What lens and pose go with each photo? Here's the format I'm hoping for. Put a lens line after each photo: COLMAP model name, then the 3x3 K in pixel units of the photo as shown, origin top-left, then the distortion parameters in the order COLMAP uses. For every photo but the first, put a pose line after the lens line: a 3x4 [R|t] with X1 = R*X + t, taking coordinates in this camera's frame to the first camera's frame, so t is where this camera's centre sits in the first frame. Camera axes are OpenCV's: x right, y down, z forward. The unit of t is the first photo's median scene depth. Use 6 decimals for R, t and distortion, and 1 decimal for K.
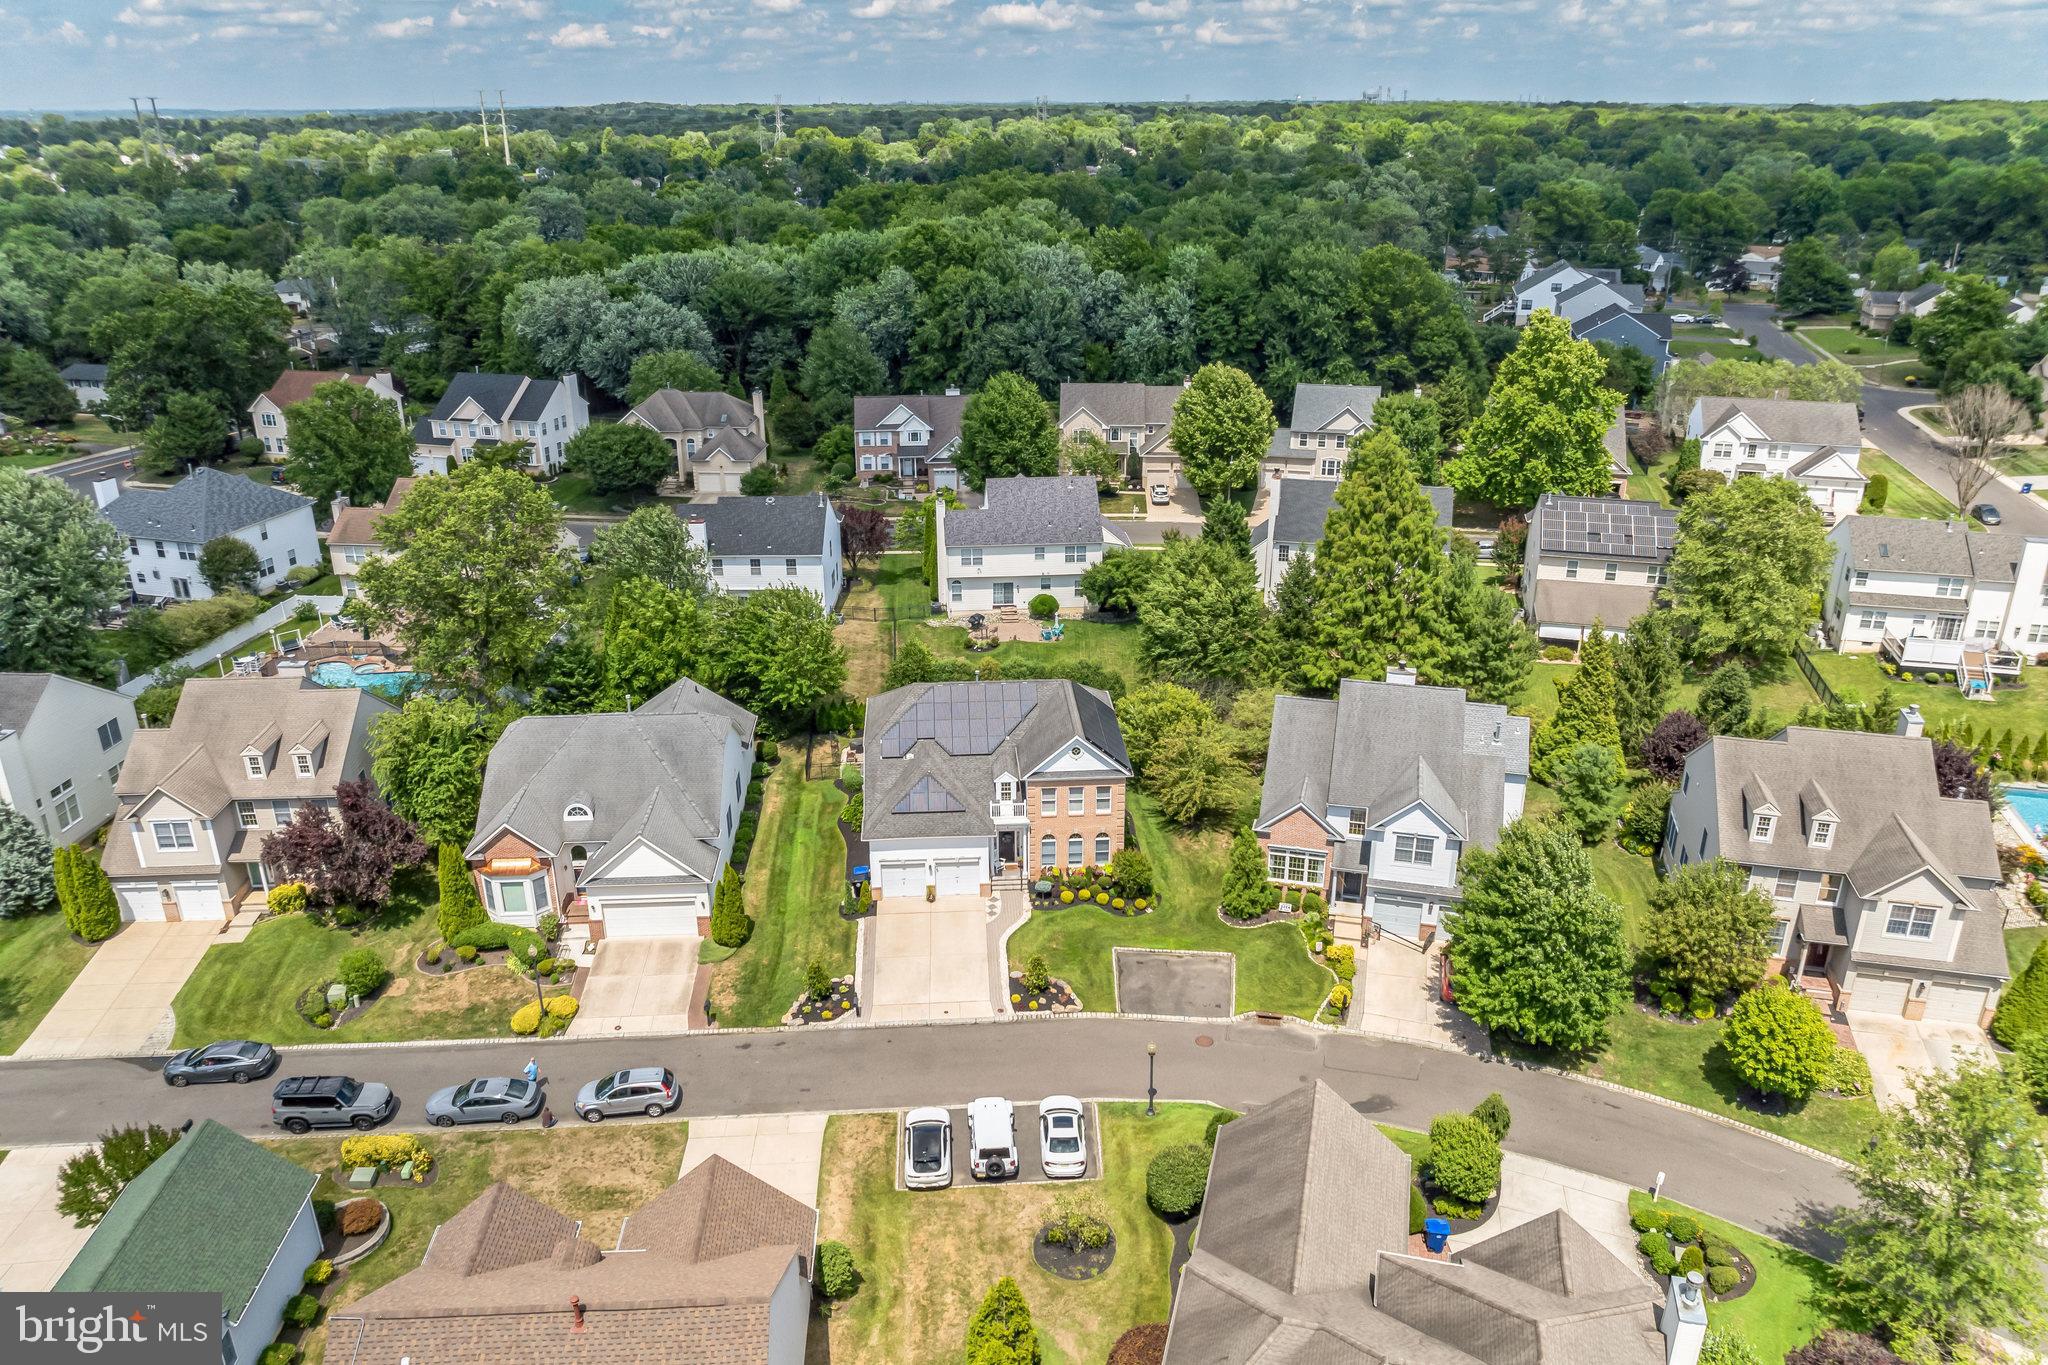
lens RADIAL K [[1442.7, 0, 1024.0], [0, 1442.7, 682.5], [0, 0, 1]] dist [-0.040237, 0.001630]
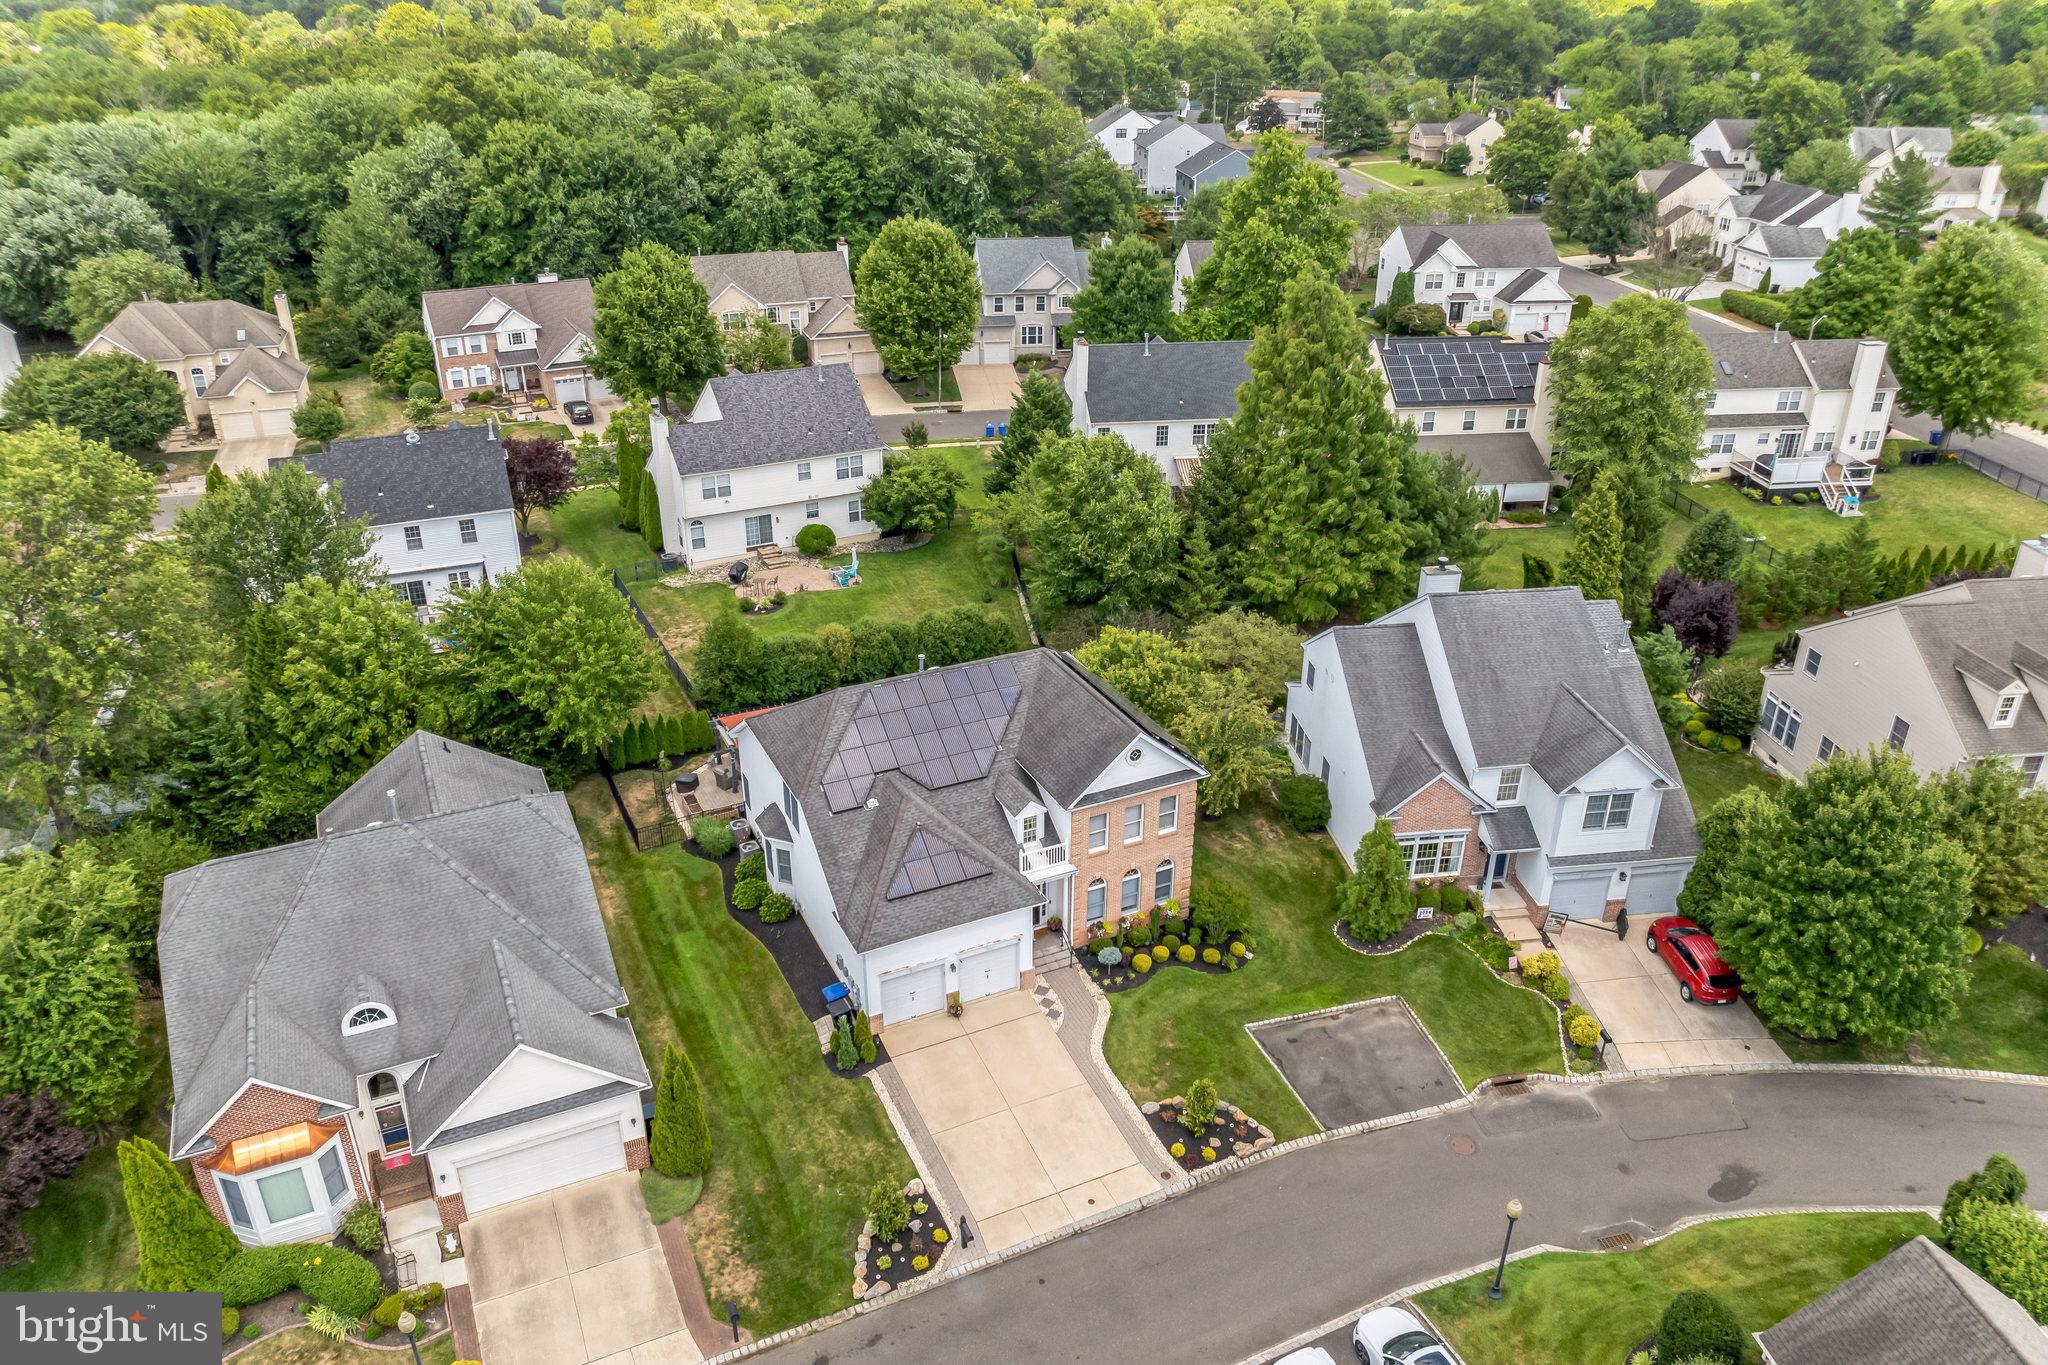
lens RADIAL K [[1438.7, 0, 1024.0], [0, 1438.7, 682.5], [0, 0, 1]] dist [-0.045714, 0.001808]
pose [[0.926921, -0.160219, 0.339333, -0.157781], [0.134106, 0.985987, 0.099219, -0.040192], [-0.350475, -0.046462, 0.935419, 0.256589]]
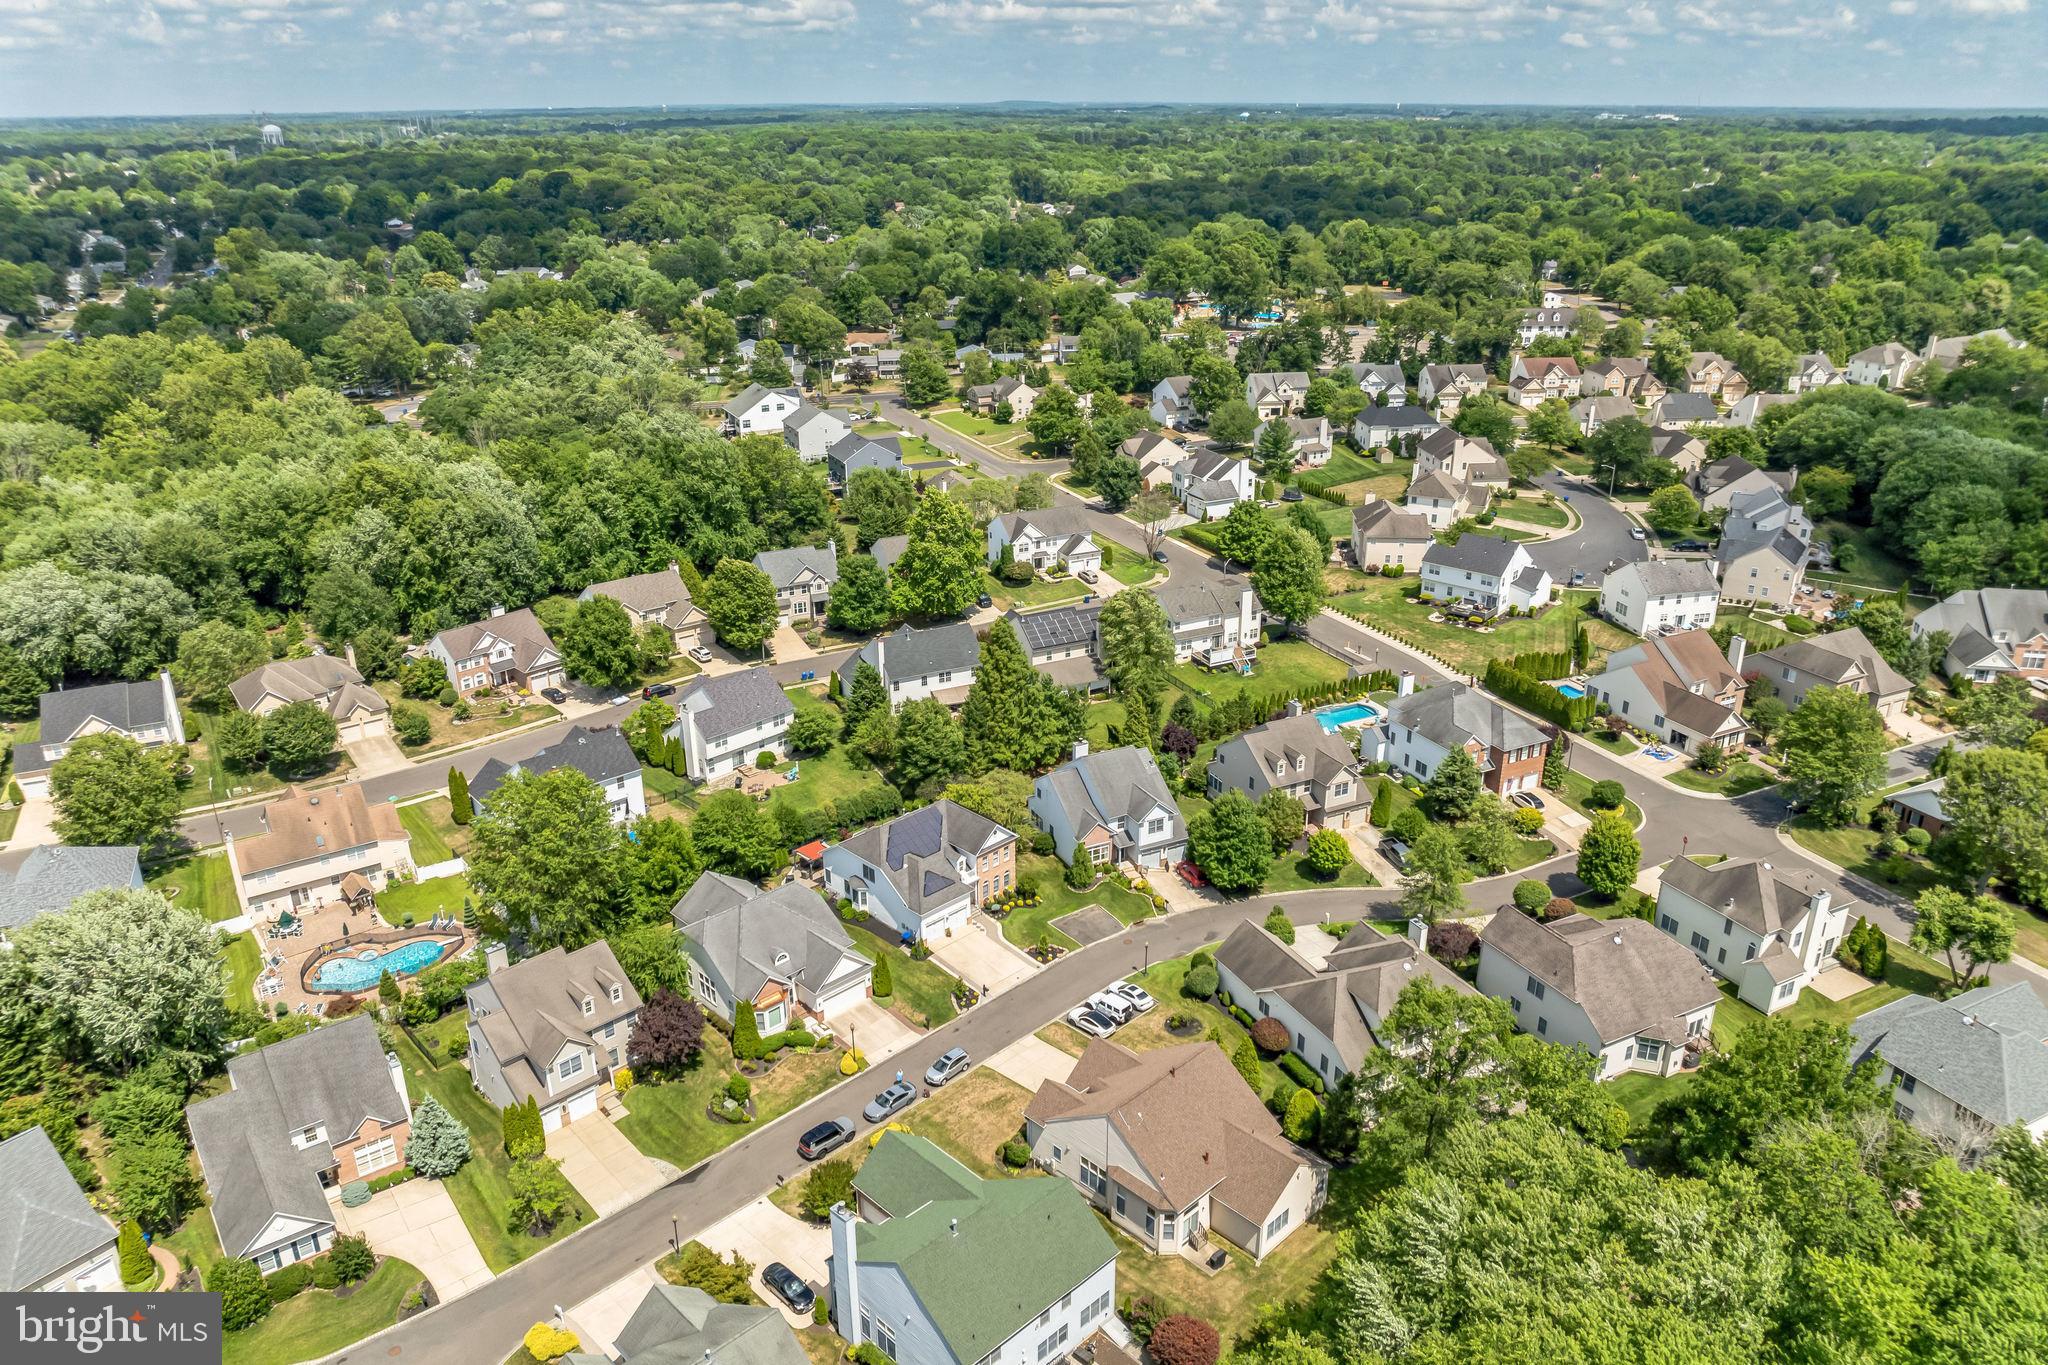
lens RADIAL K [[1438.7, 0, 1024.0], [0, 1438.7, 682.5], [0, 0, 1]] dist [-0.045714, 0.001808]
pose [[0.756485, -0.246210, 0.605897, -0.684314], [0.247063, 0.965368, 0.083815, -0.193850], [-0.605549, 0.086290, 0.791116, -0.354014]]
